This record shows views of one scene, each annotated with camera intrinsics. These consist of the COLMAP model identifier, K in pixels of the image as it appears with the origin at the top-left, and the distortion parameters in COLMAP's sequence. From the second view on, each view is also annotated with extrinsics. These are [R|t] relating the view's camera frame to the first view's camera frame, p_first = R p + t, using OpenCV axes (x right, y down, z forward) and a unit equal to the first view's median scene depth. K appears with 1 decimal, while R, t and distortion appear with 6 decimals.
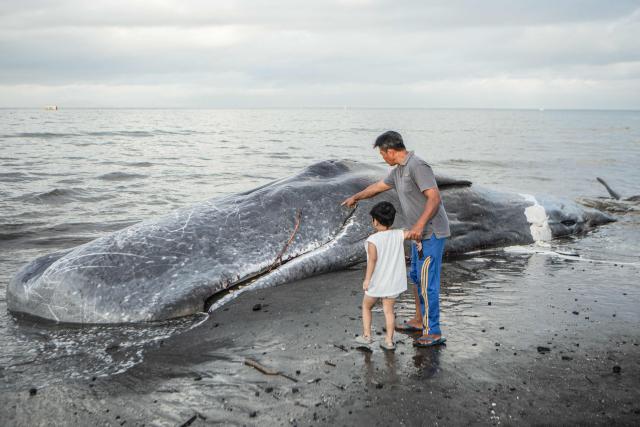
lens RADIAL K [[763.9, 0, 320.6], [0, 763.9, 212.4], [0, 0, 1]] dist [-0.031075, 0.000000]
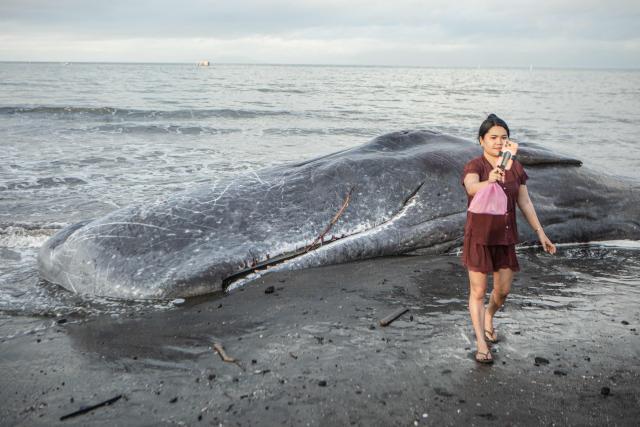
lens RADIAL K [[867.7, 0, 324.9], [0, 867.7, 215.9], [0, 0, 1]] dist [-0.005490, 0.000000]
pose [[0.973975, 0.048960, -0.221306, 0.186180], [-0.041044, 0.998347, 0.040233, -0.008493], [0.222910, -0.030103, 0.974374, -0.000338]]
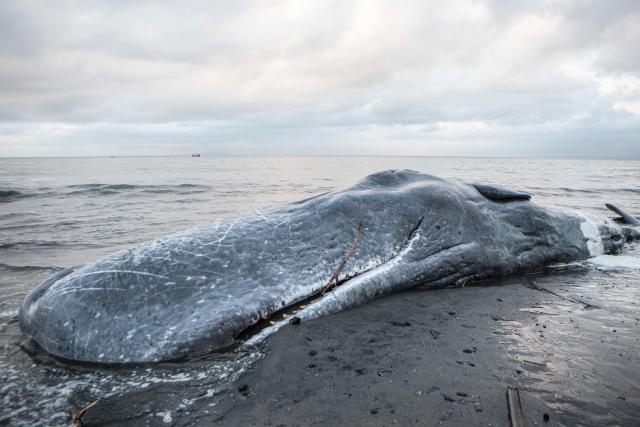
lens RADIAL K [[458.9, 0, 306.7], [0, 458.9, 221.9], [0, 0, 1]] dist [-0.071662, 0.012246]
pose [[0.991982, 0.014525, -0.125542, -0.023616], [-0.015239, 0.999873, -0.004730, 0.001083], [0.125457, 0.006605, 0.992077, 0.519853]]
